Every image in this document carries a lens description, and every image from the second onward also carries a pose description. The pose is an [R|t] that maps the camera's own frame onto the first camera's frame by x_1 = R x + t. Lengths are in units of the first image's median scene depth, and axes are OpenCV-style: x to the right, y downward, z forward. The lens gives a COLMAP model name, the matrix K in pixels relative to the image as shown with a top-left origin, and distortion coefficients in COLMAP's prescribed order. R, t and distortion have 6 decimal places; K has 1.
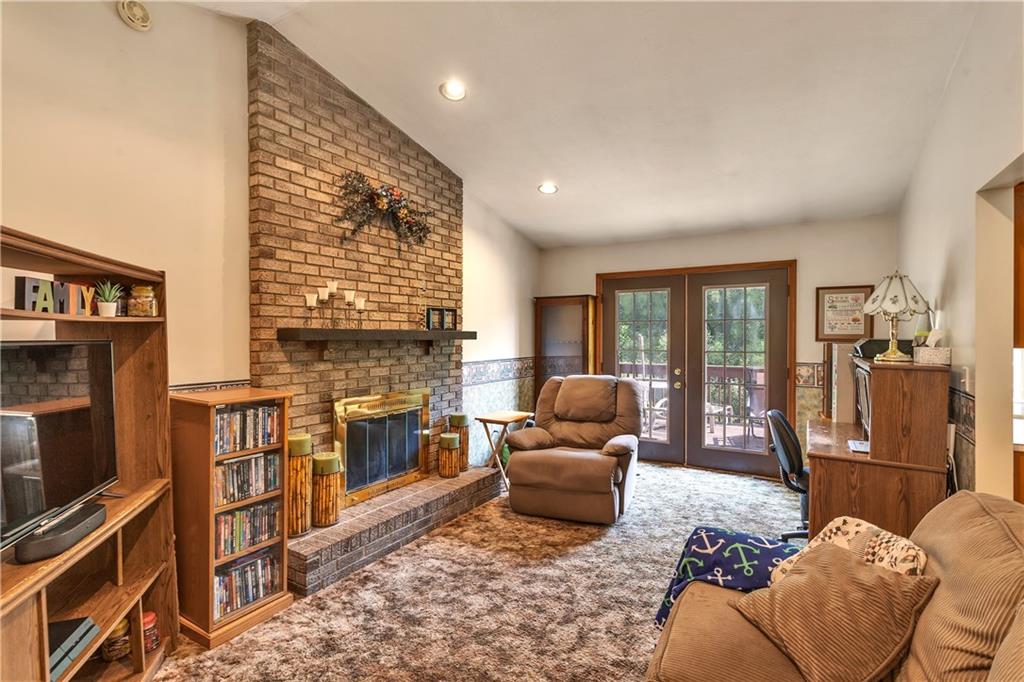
lens RADIAL K [[489.5, 0, 507.1], [0, 489.5, 341.2], [0, 0, 1]] dist [-0.001142, 0.000679]
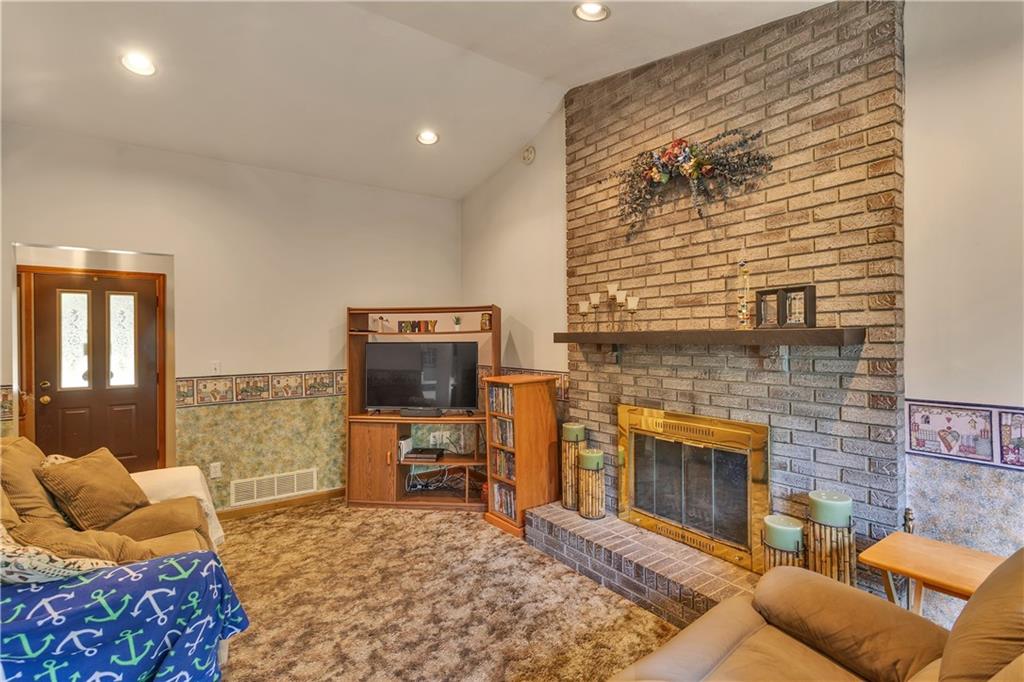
lens RADIAL K [[489.5, 0, 506.2], [0, 489.5, 339.0], [0, 0, 1]] dist [-0.001142, 0.000679]
pose [[-0.414299, 0.008695, -0.910099, 0.618911], [0.002020, 0.999961, 0.008634, -0.018979], [0.910139, 0.001739, -0.414300, 1.175791]]
